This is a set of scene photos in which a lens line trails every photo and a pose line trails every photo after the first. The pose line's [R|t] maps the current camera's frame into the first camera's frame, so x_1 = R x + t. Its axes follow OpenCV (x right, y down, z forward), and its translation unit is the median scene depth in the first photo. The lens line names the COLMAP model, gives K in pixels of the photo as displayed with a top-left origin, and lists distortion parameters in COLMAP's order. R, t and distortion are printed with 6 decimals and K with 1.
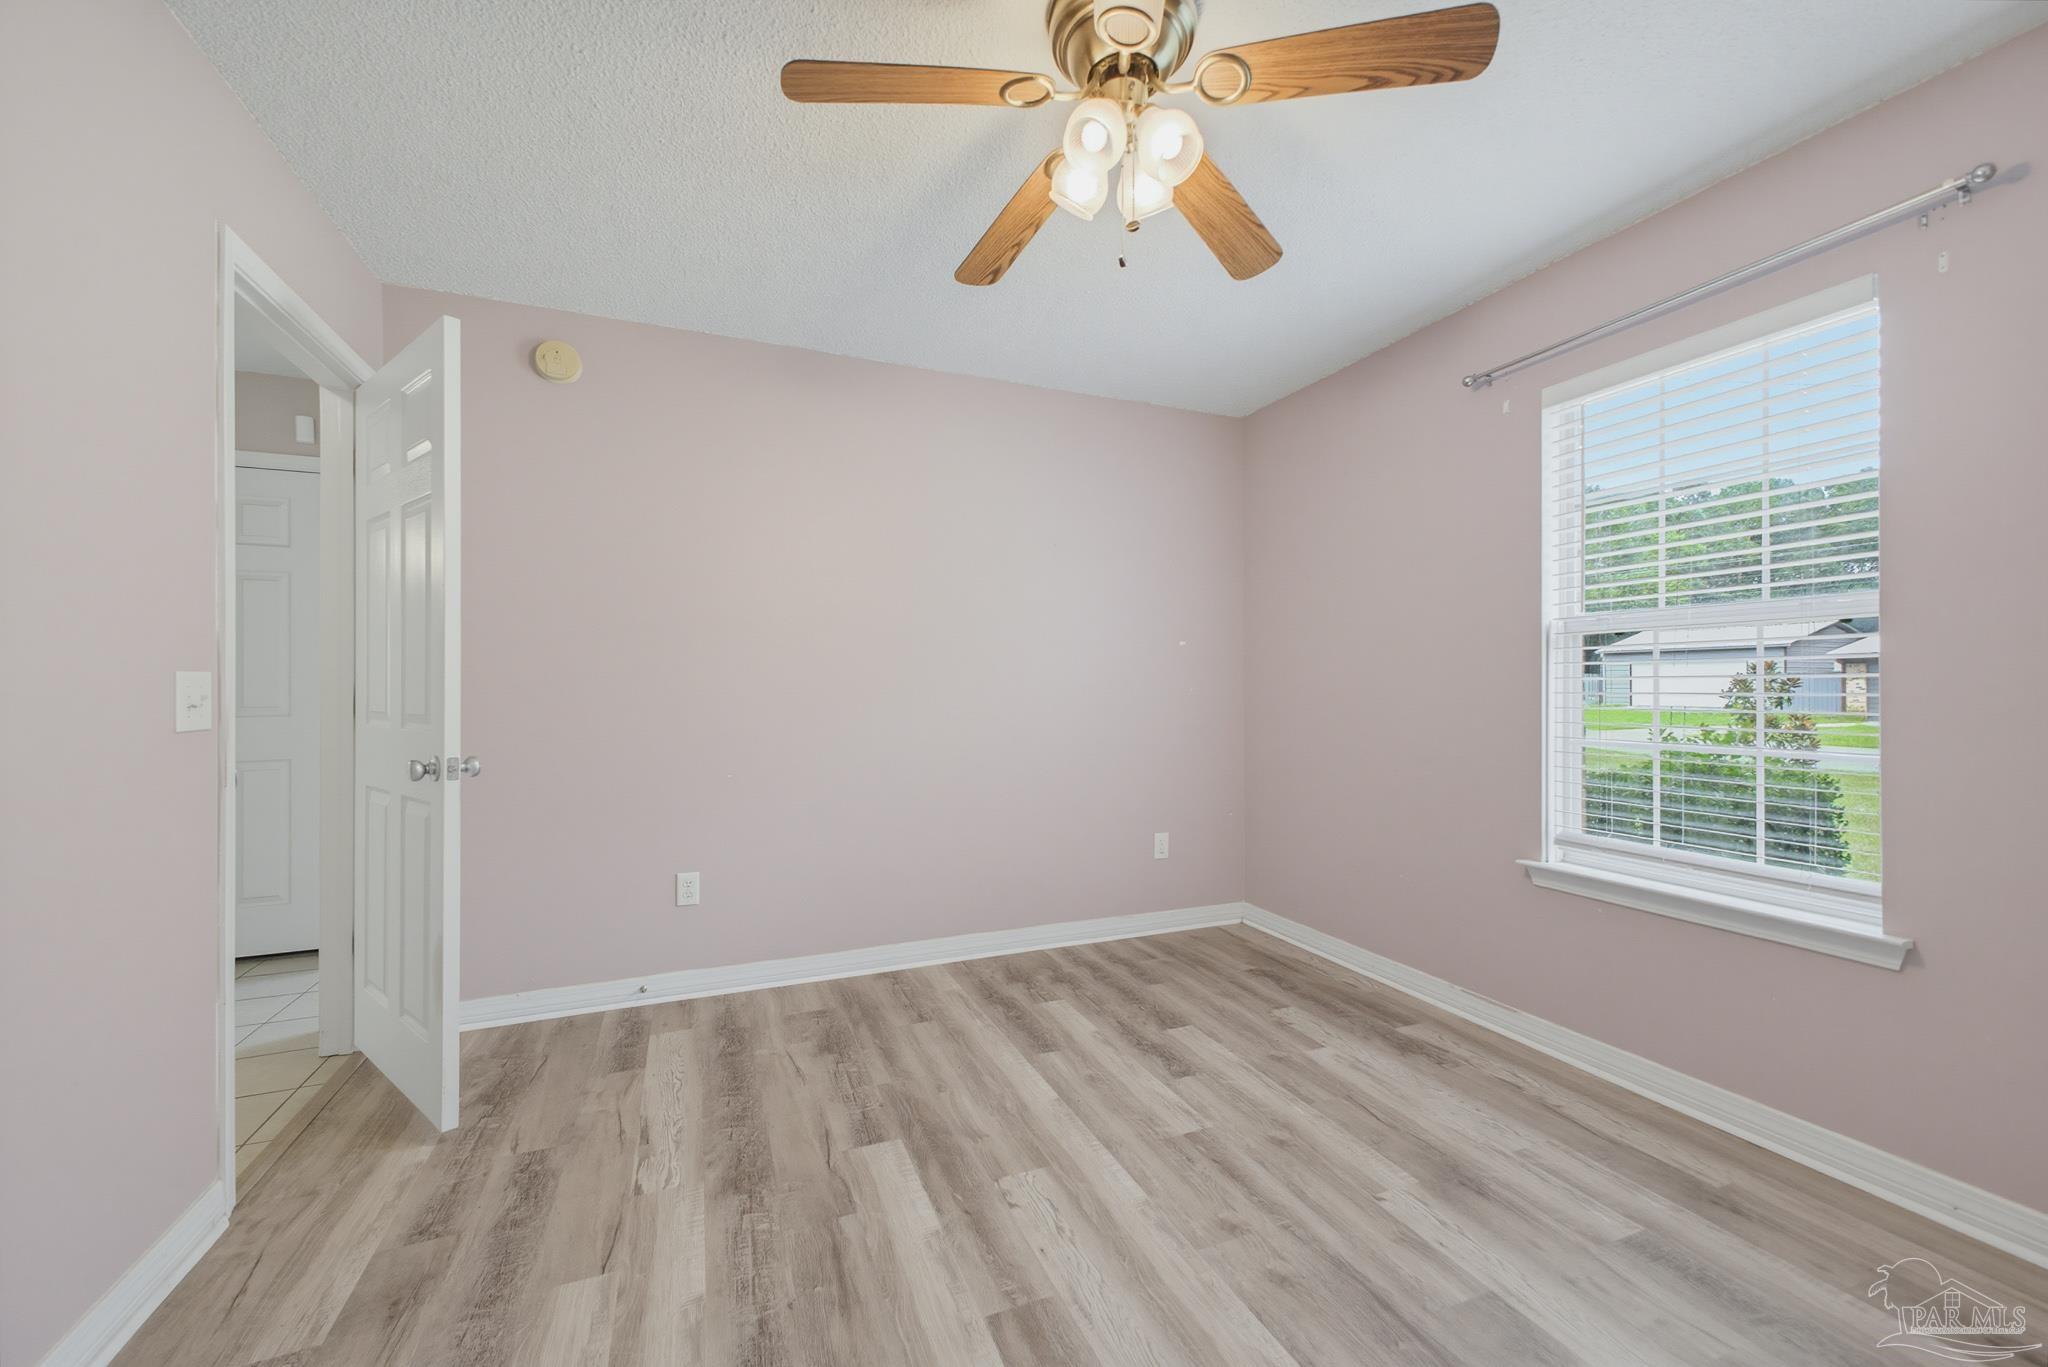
lens RADIAL K [[801.7, 0, 1025.9], [0, 801.7, 687.1], [0, 0, 1]] dist [0.000530, -0.000319]
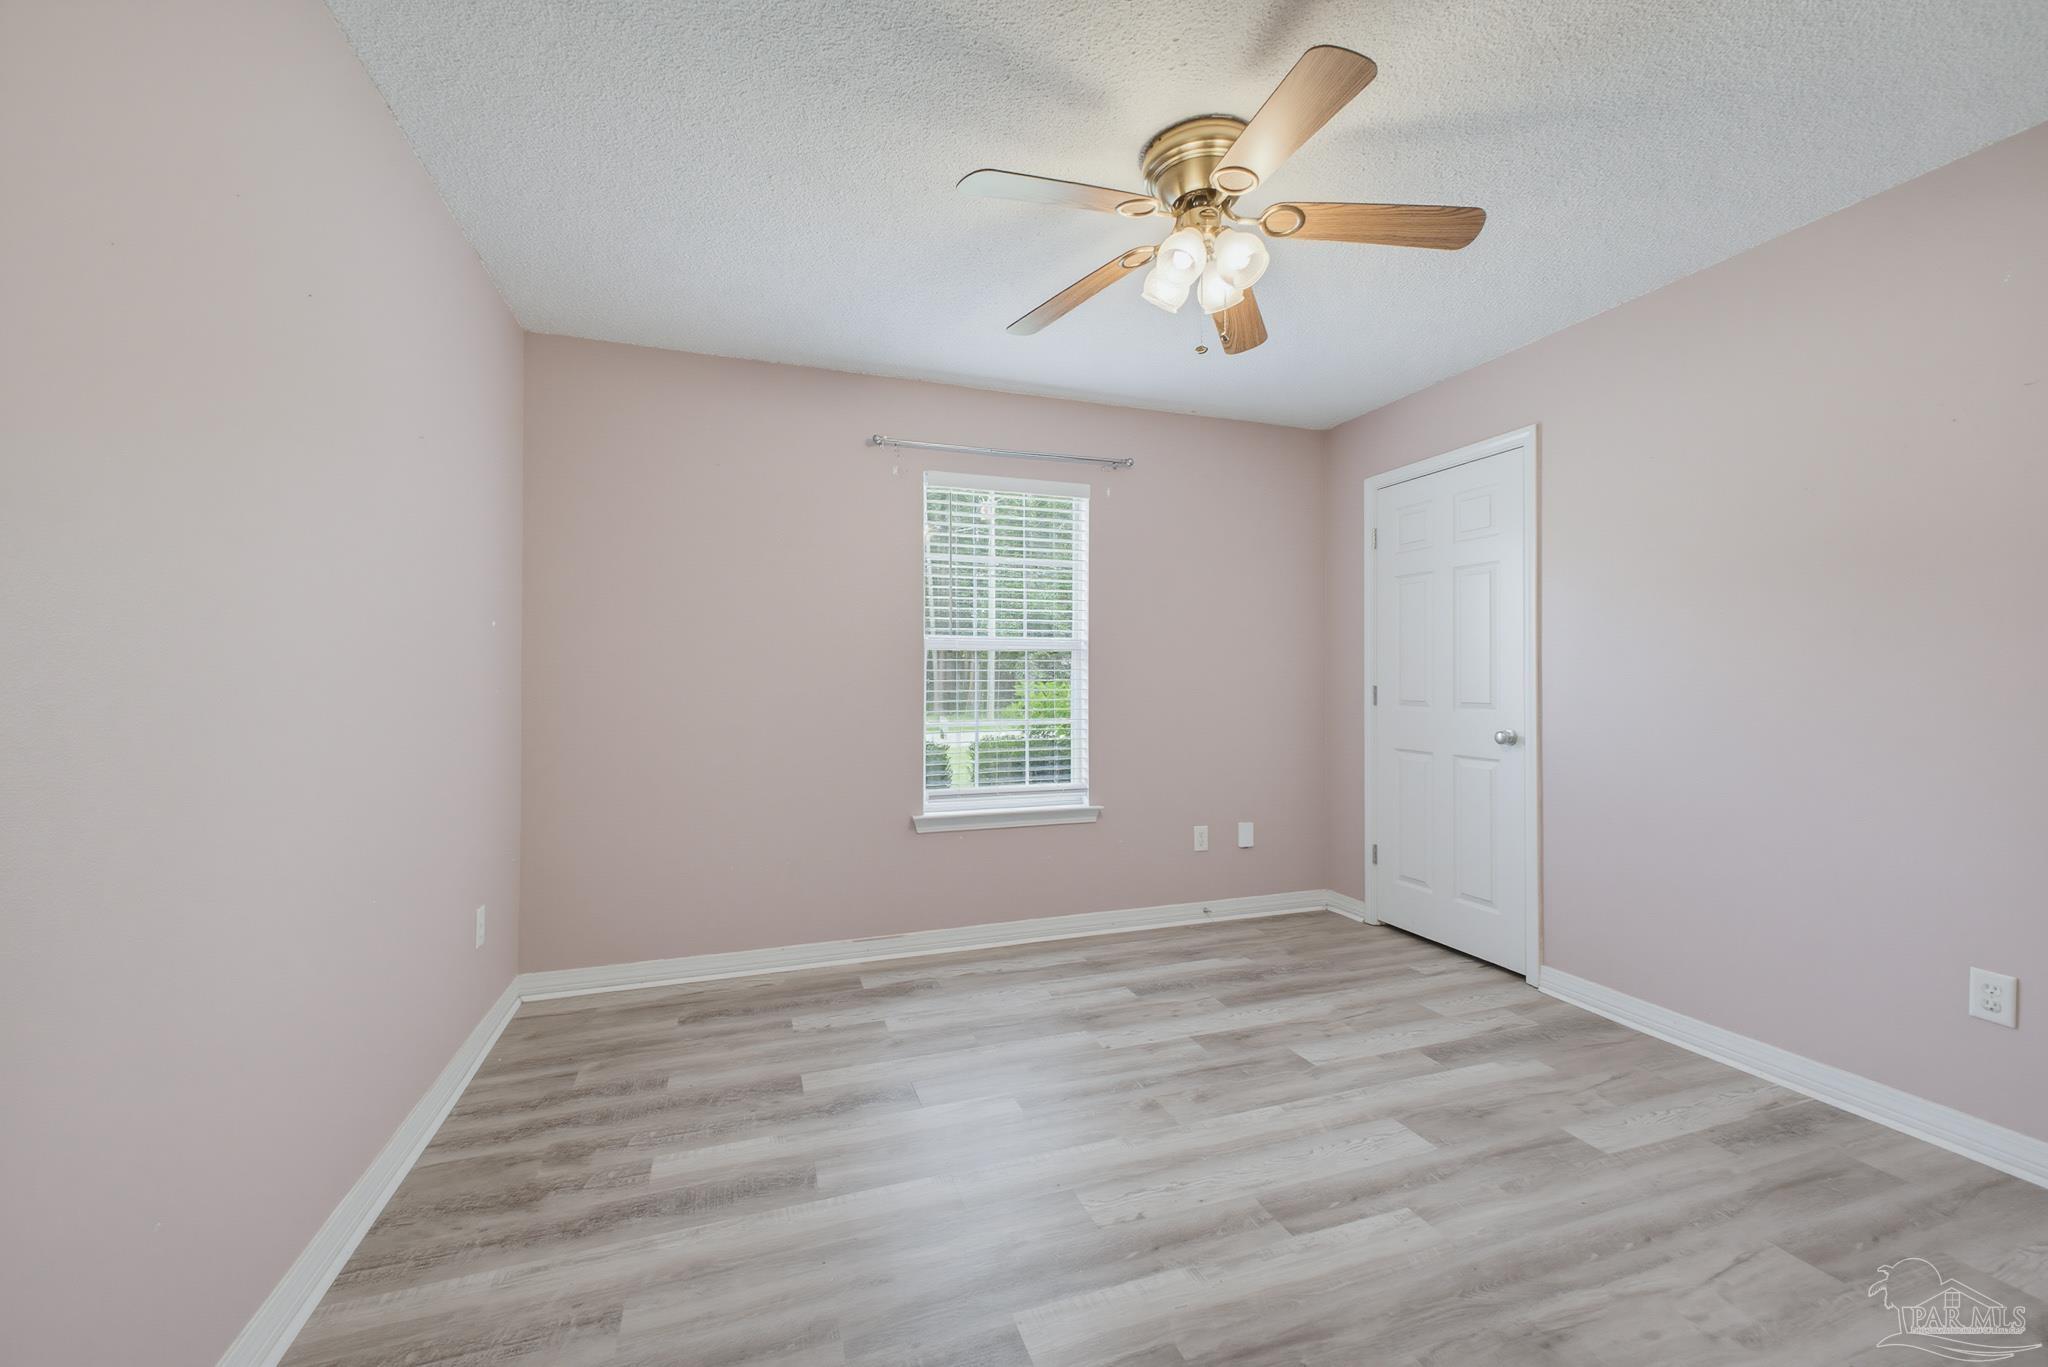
lens RADIAL K [[804.0, 0, 1020.6], [0, 804.0, 665.0], [0, 0, 1]] dist [0.016867, -0.011381]
pose [[0.065174, 0.014579, 0.997767, -0.862715], [0.003180, 0.999885, -0.014817, -0.019534], [-0.997869, 0.004138, 0.065120, 0.899561]]
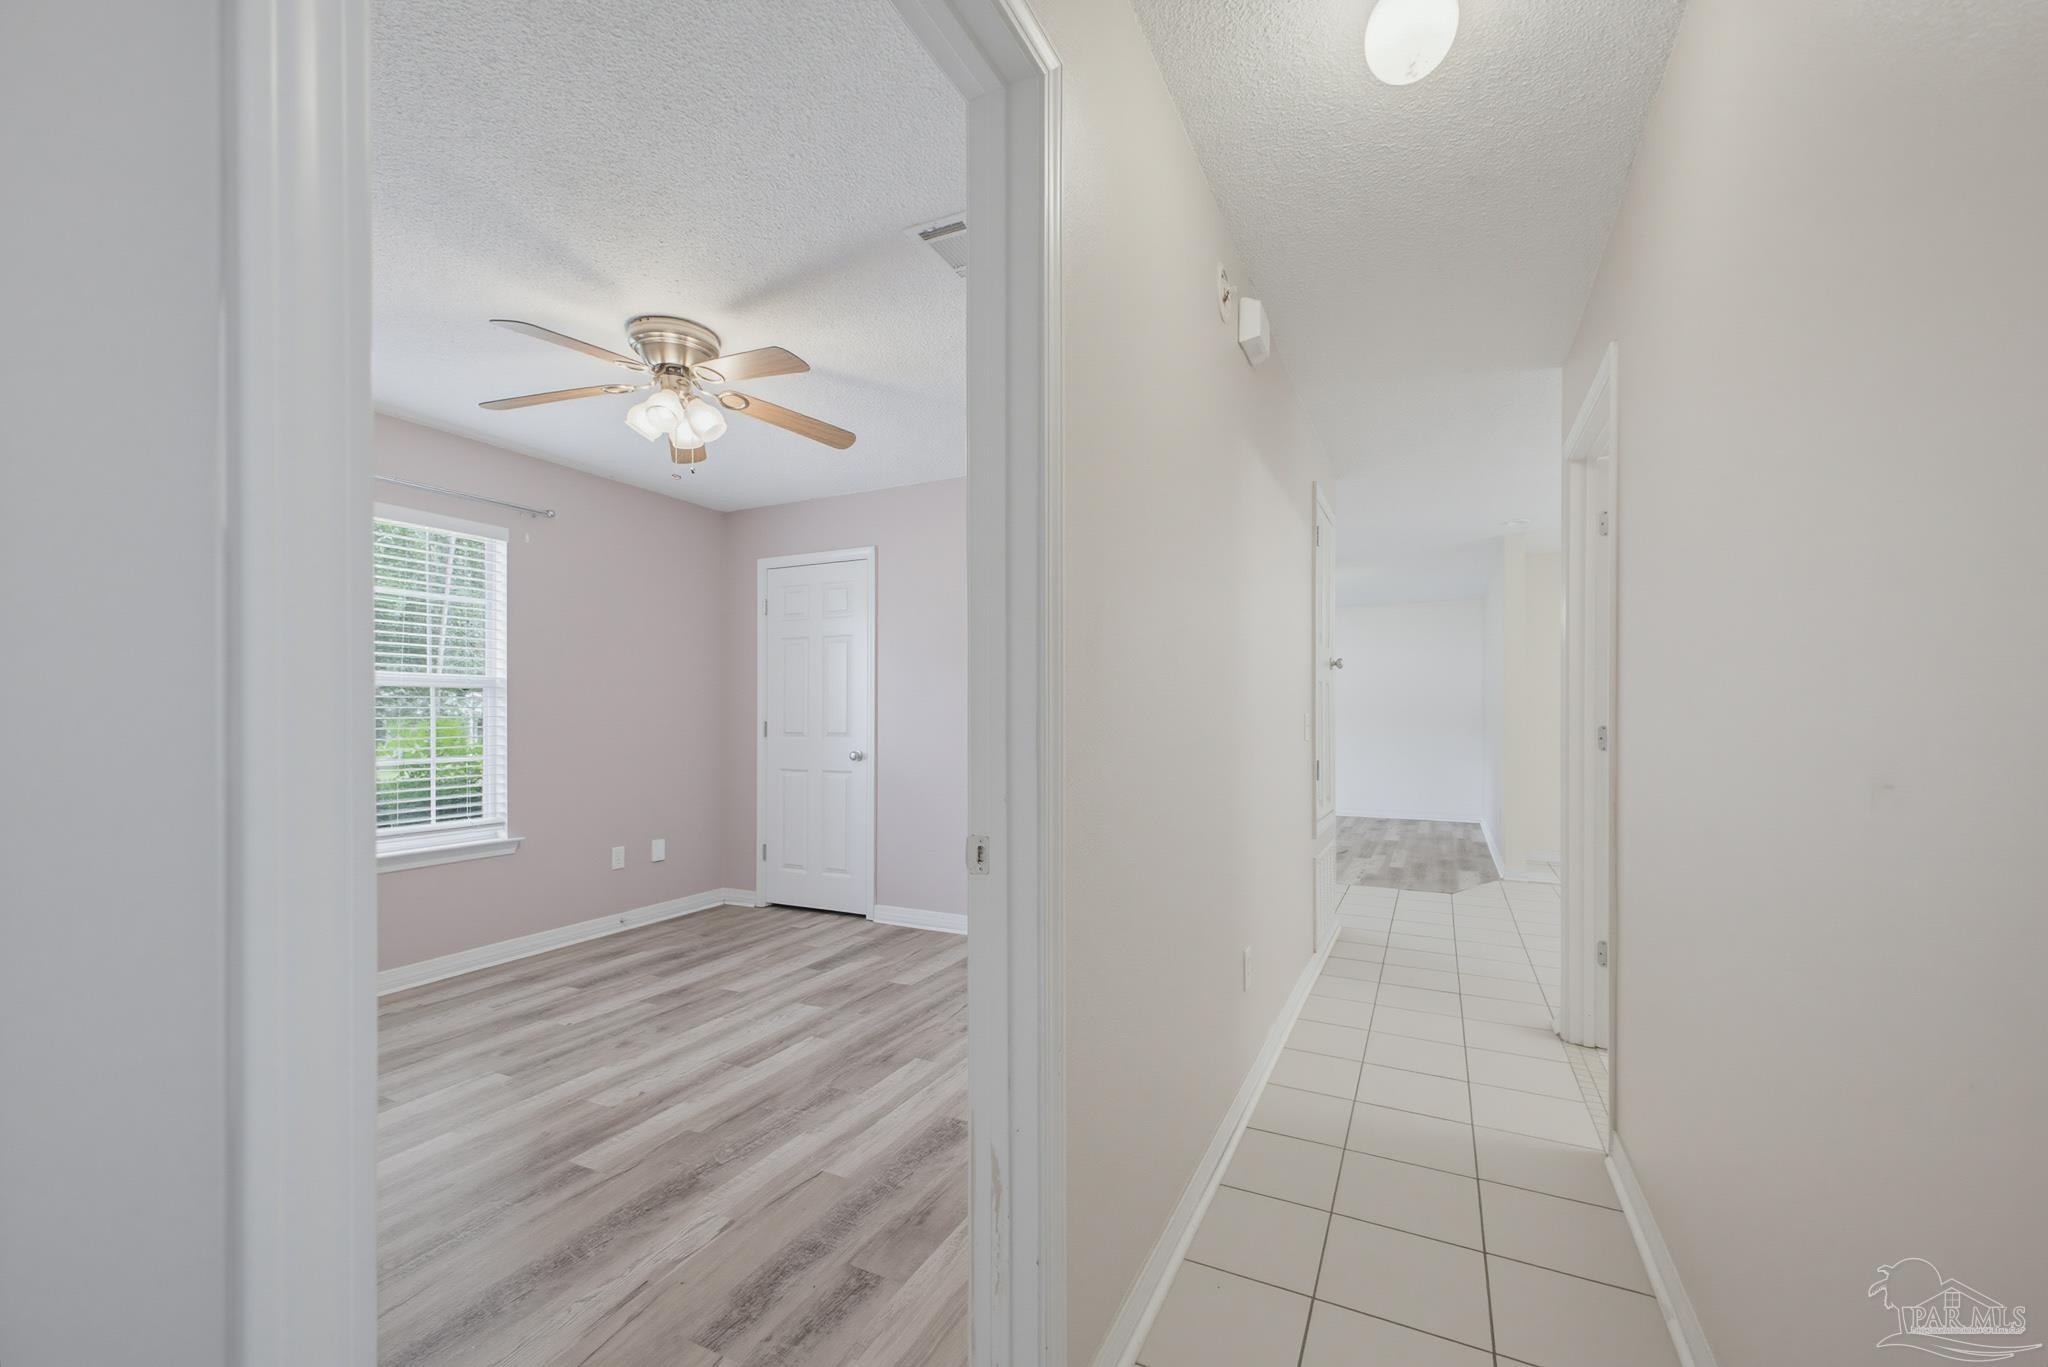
lens RADIAL K [[825.9, 0, 1035.2], [0, 825.9, 709.7], [0, 0, 1]] dist [0.003856, -0.000423]
pose [[-0.653506, 0.004760, 0.756906, -1.315979], [0.003026, 0.999989, -0.003676, -0.020222], [-0.756915, -0.000112, -0.653513, 1.190798]]
